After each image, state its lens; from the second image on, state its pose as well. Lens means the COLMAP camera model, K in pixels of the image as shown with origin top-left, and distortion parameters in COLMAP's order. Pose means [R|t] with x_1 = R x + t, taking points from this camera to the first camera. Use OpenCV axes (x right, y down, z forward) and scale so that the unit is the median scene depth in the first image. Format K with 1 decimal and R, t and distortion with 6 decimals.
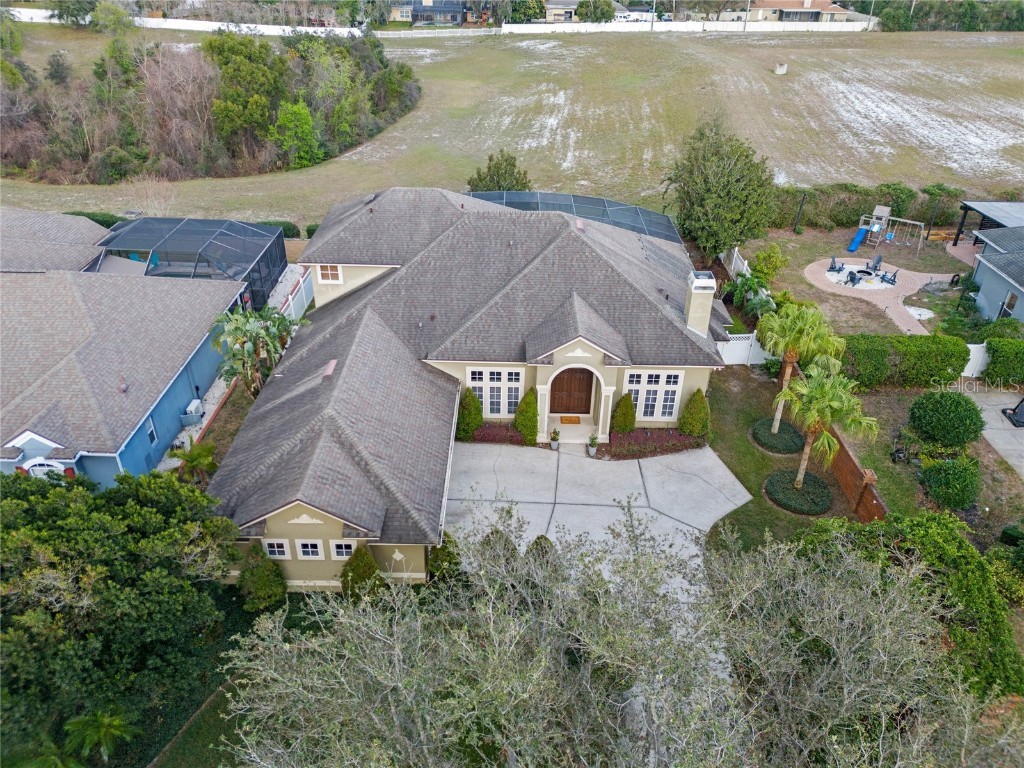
lens RADIAL K [[749.9, 0, 509.8], [0, 749.9, 383.9], [0, 0, 1]] dist [0.076030, -0.076112]
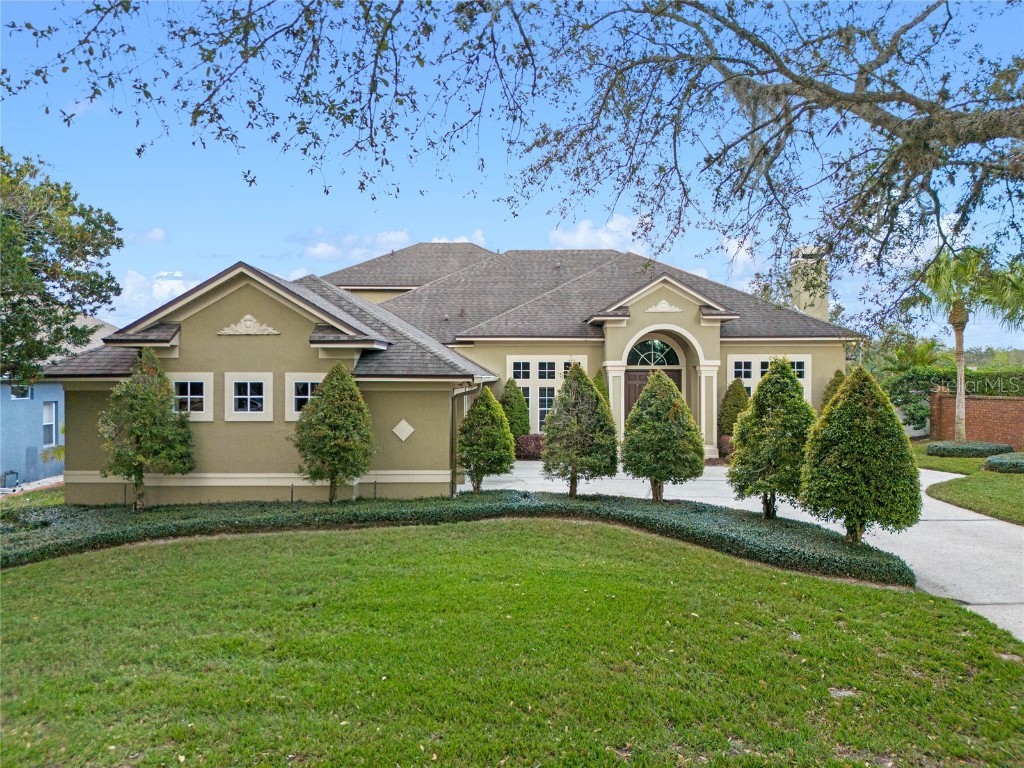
lens RADIAL K [[749.9, 0, 509.8], [0, 749.9, 383.9], [0, 0, 1]] dist [0.076030, -0.076112]
pose [[0.999832, -0.017749, -0.004678, -0.037459], [0.012813, 0.857401, -0.514490, 0.269454], [0.013142, 0.514343, 0.857484, 0.280510]]
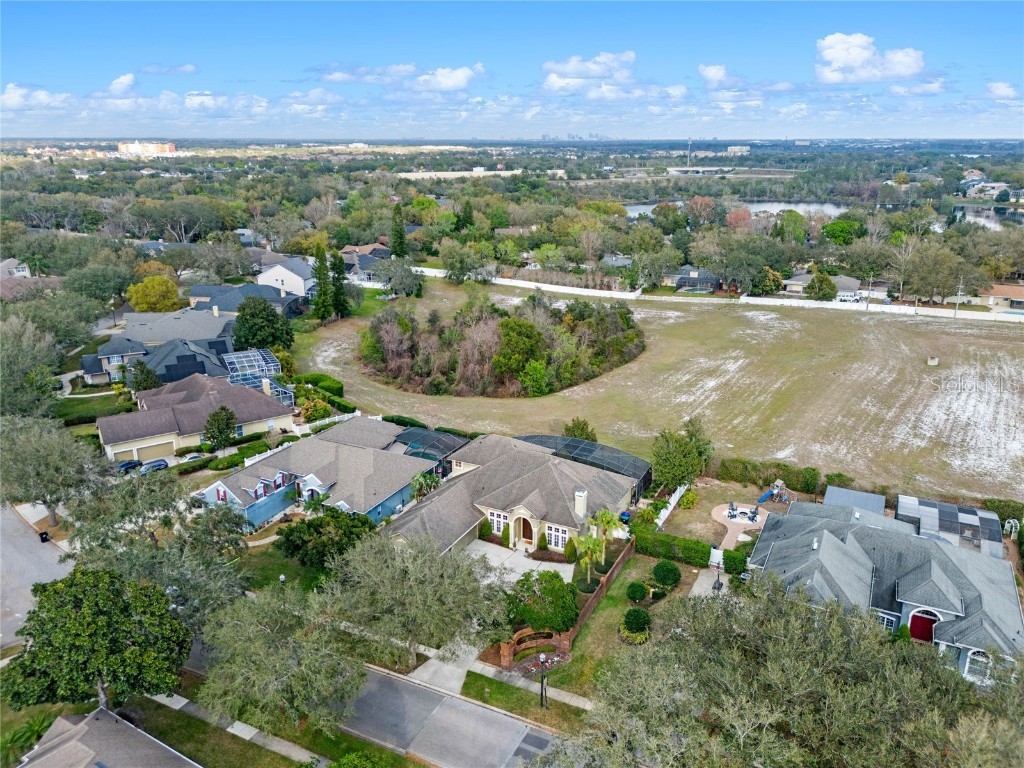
lens RADIAL K [[755.6, 0, 509.7], [0, 755.6, 388.0], [0, 0, 1]] dist [0.112227, -0.134262]
pose [[0.896493, 0.122405, -0.425813, 0.751538], [-0.219578, 0.957496, -0.187049, 0.033170], [0.384818, 0.261187, 0.885266, -0.967734]]
